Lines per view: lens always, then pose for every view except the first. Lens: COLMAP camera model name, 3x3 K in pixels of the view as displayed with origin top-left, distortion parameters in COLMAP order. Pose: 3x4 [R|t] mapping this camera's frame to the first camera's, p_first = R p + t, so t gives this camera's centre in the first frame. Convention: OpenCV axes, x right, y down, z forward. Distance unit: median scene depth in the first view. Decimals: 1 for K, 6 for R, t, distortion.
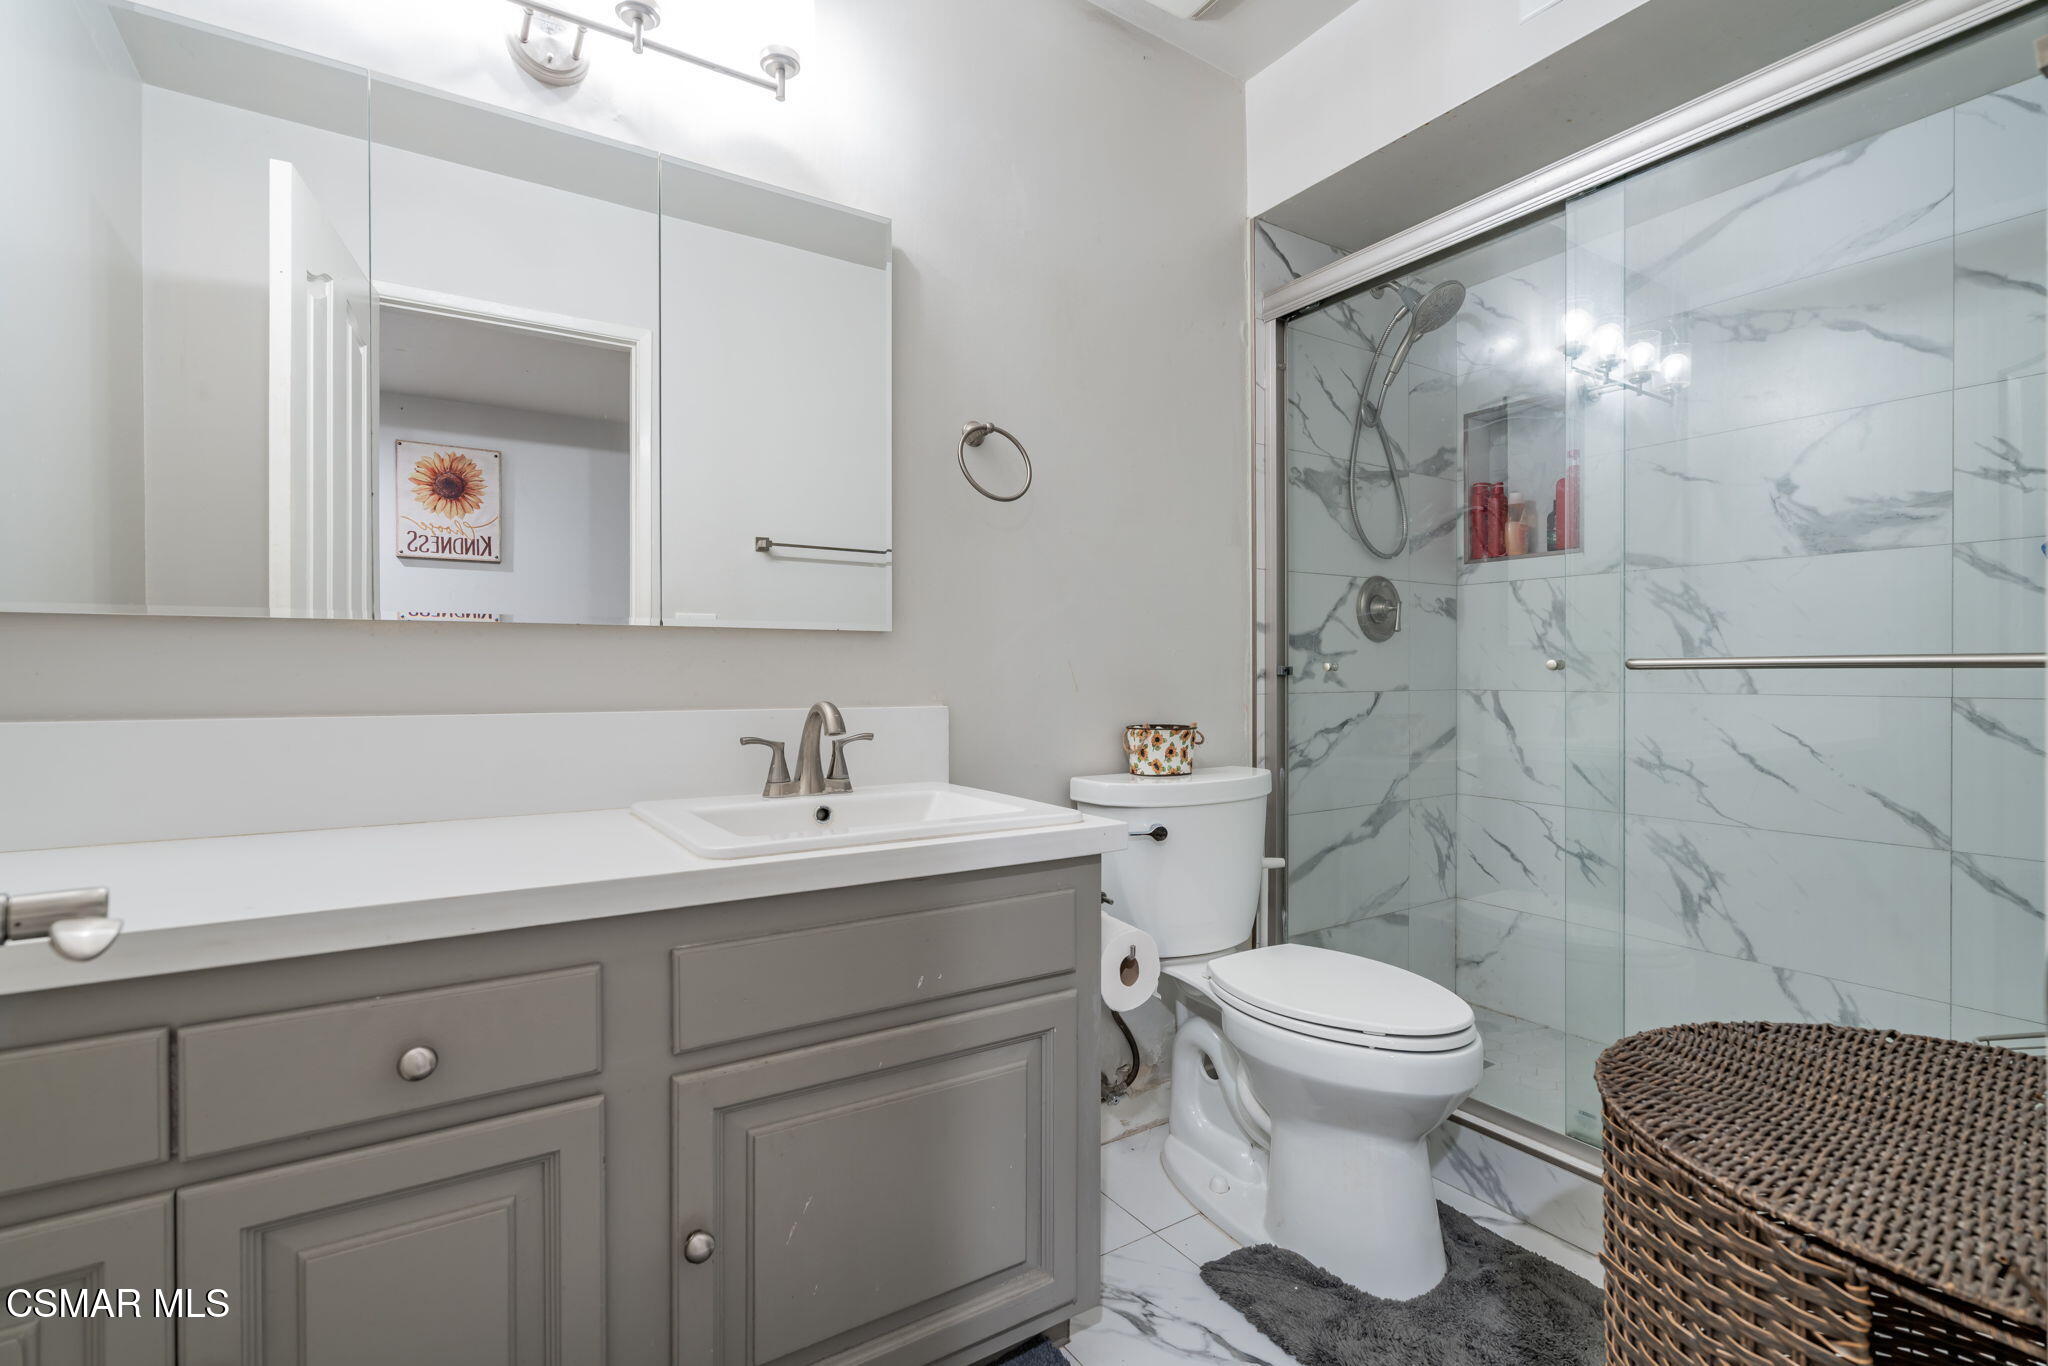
lens RADIAL K [[934.0, 0, 1033.0], [0, 934.0, 659.2], [0, 0, 1]] dist [-0.000626, 0.000311]
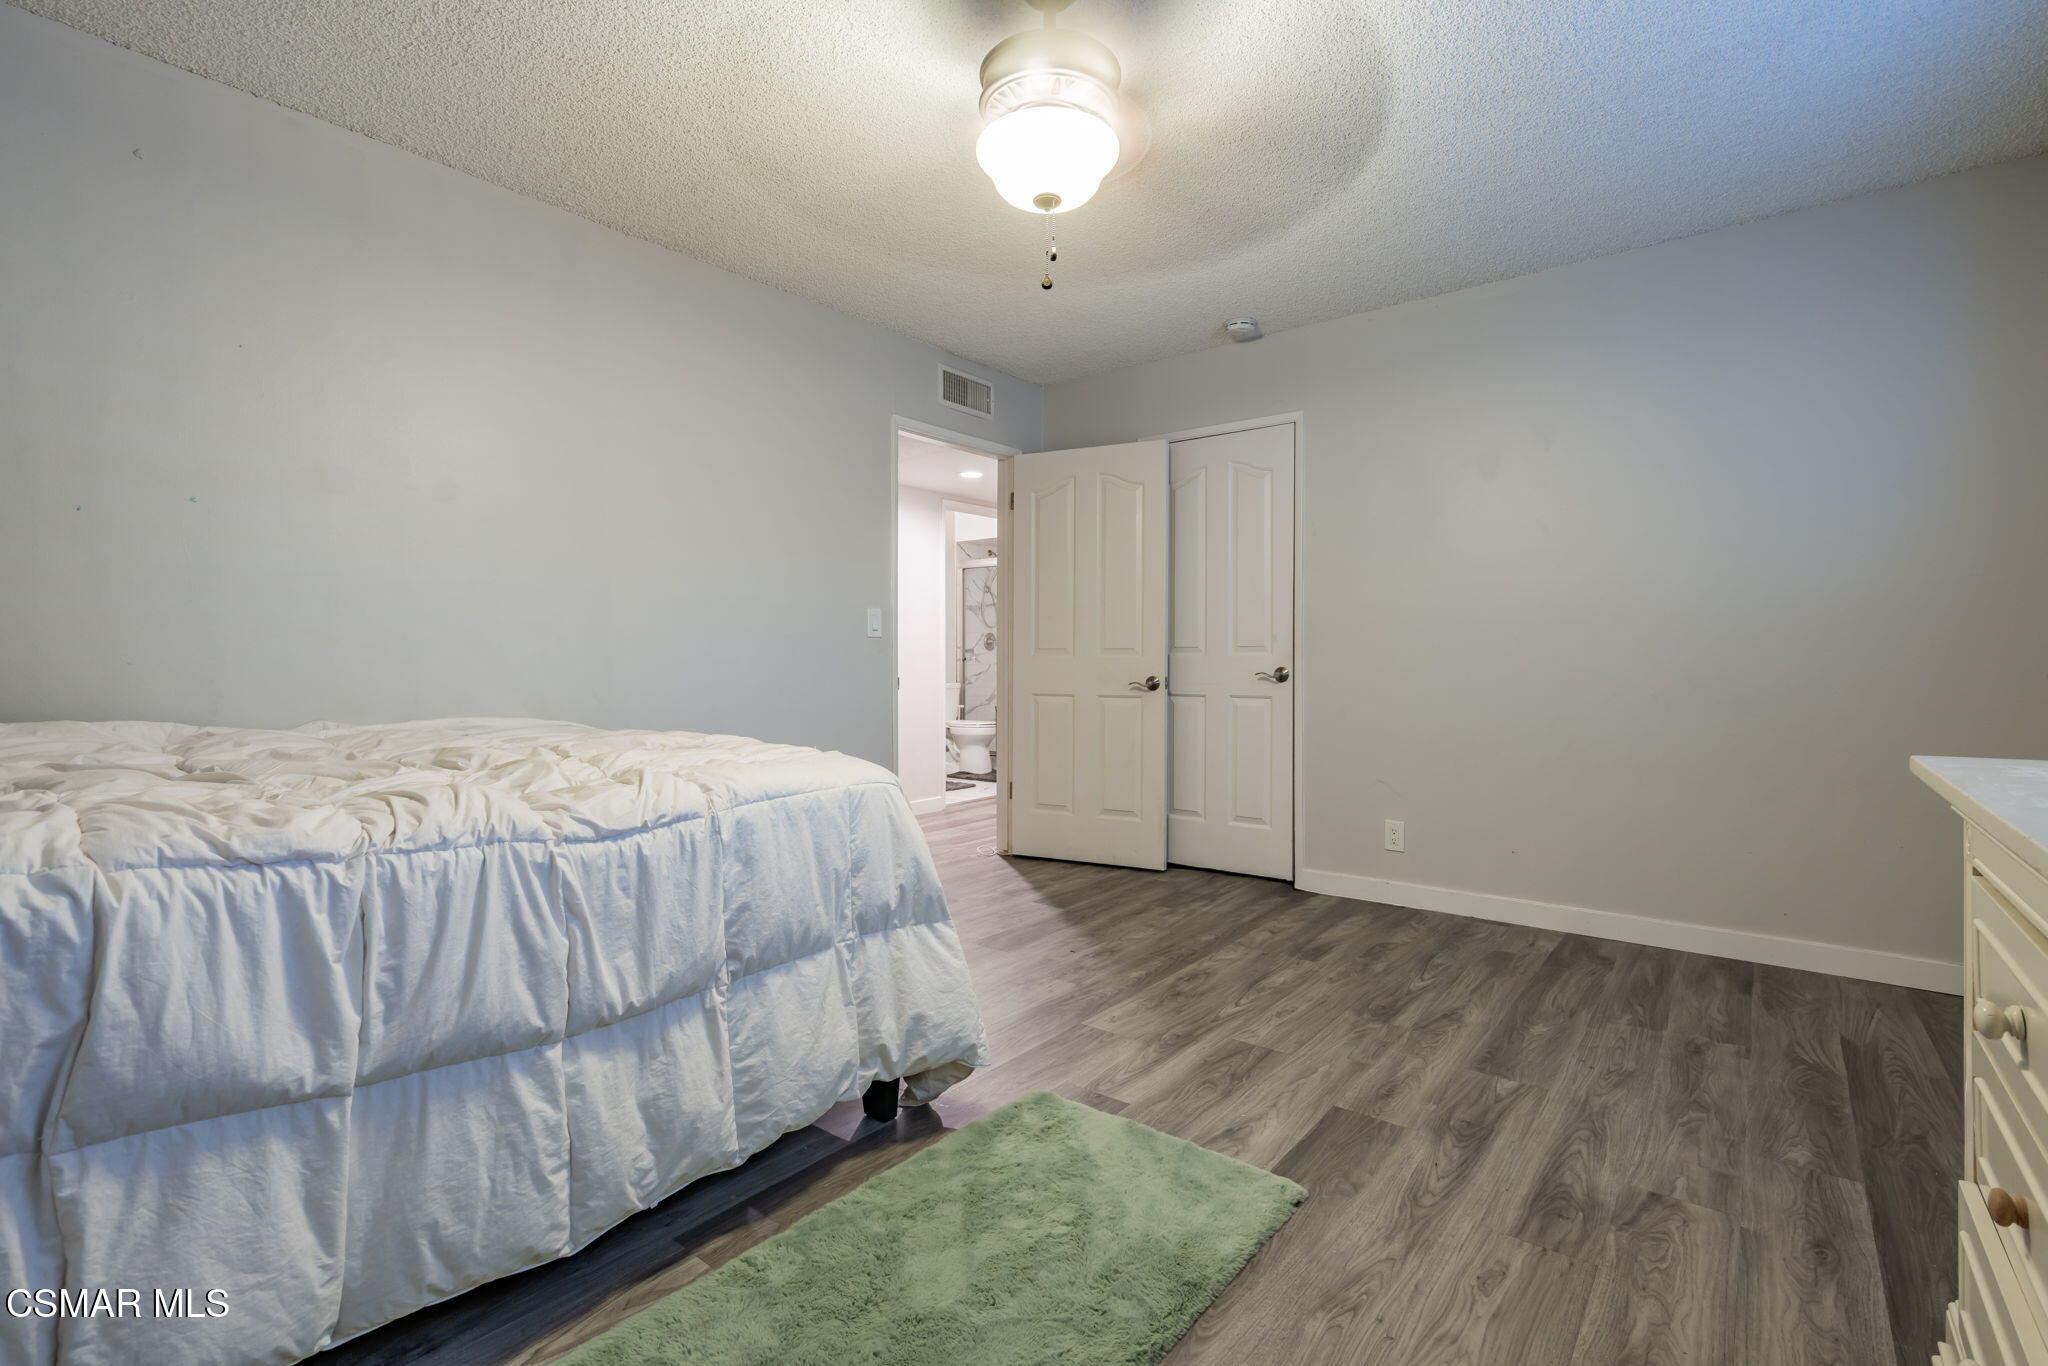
lens RADIAL K [[934.0, 0, 1033.0], [0, 934.0, 659.2], [0, 0, 1]] dist [-0.000626, 0.000311]
pose [[0.947876, -0.000042, 0.318641, -0.688048], [-0.002039, 0.999979, 0.006198, -0.009696], [-0.318634, -0.006524, 0.947855, -2.733973]]
